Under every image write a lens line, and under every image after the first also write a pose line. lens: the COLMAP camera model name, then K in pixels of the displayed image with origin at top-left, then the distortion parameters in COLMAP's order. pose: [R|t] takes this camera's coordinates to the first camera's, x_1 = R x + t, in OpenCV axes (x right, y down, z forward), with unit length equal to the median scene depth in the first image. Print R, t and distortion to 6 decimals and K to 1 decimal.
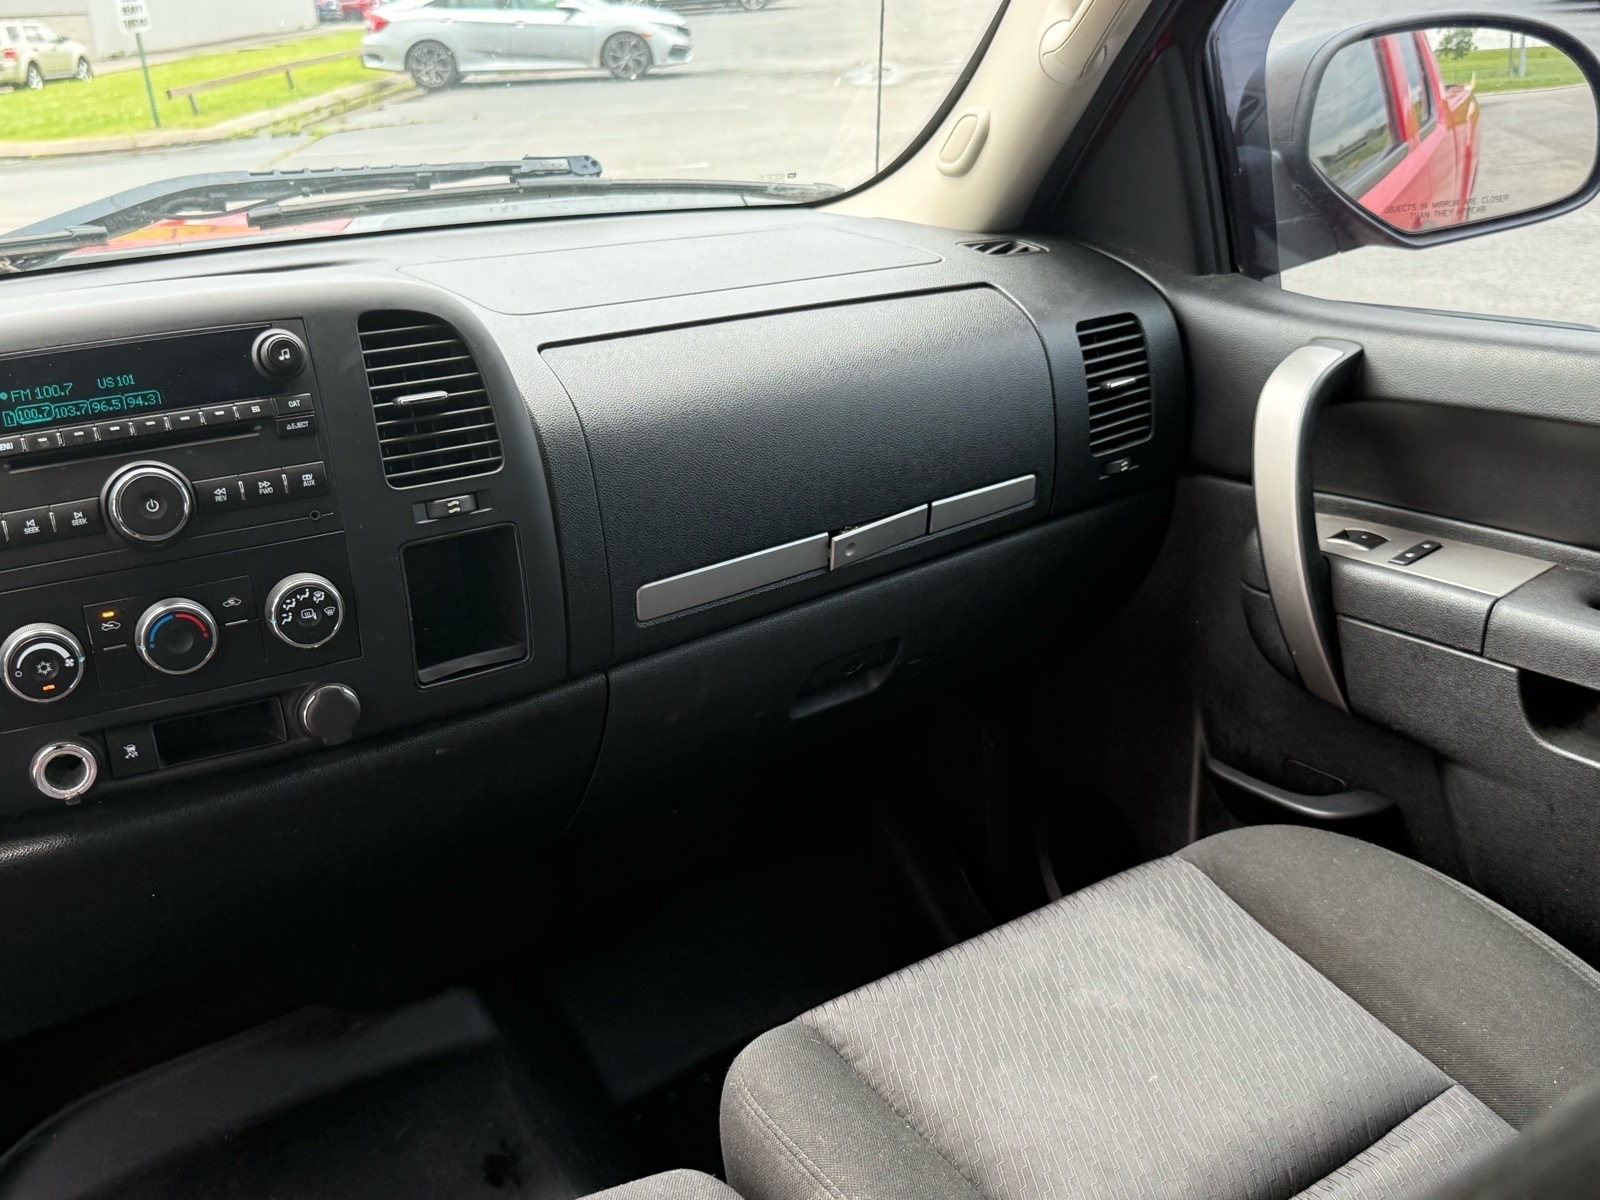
lens RADIAL K [[1697.1, 0, 800.0], [0, 1697.1, 600.0], [0, 0, 1]] dist [0.205213, -0.494373]
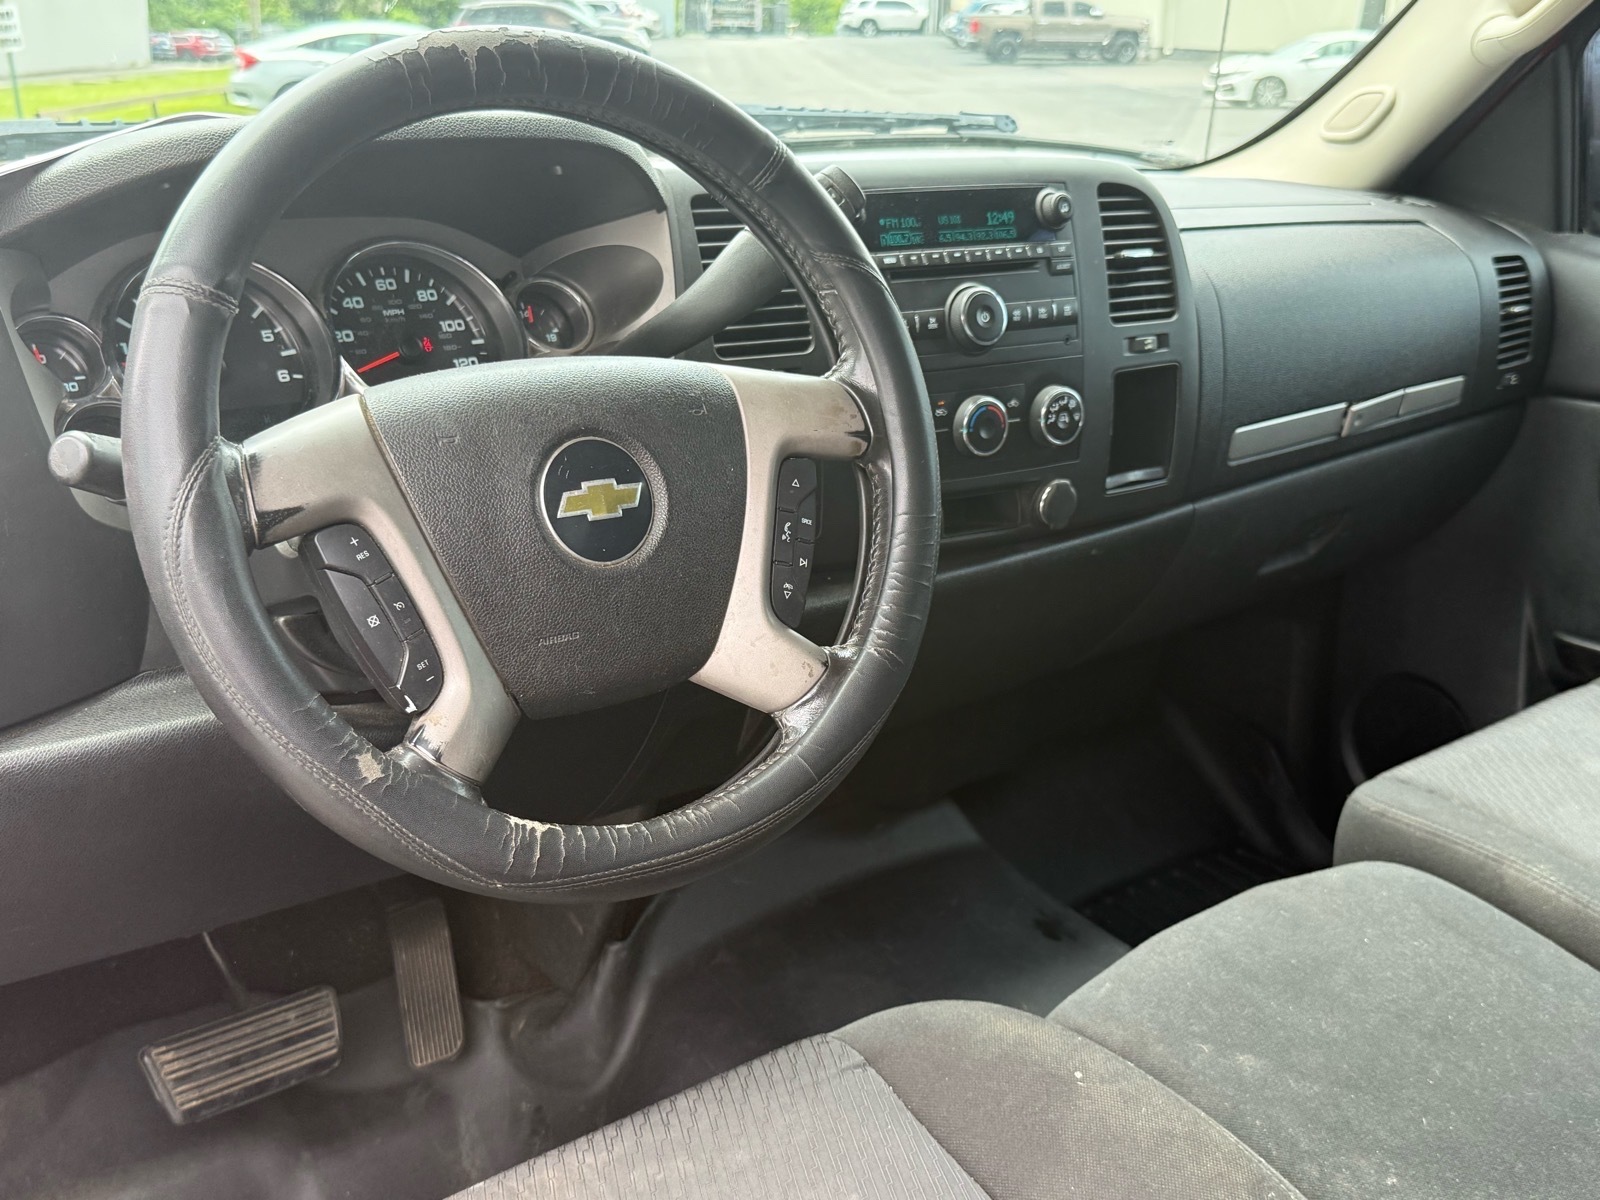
lens RADIAL K [[1697.1, 0, 800.0], [0, 1697.1, 600.0], [0, 0, 1]] dist [0.205213, -0.494373]
pose [[0.992229, 0.035111, 0.119372, -0.622844], [-0.029790, 0.998494, -0.046075, 0.205022], [-0.120810, 0.042161, 0.991780, -0.207273]]
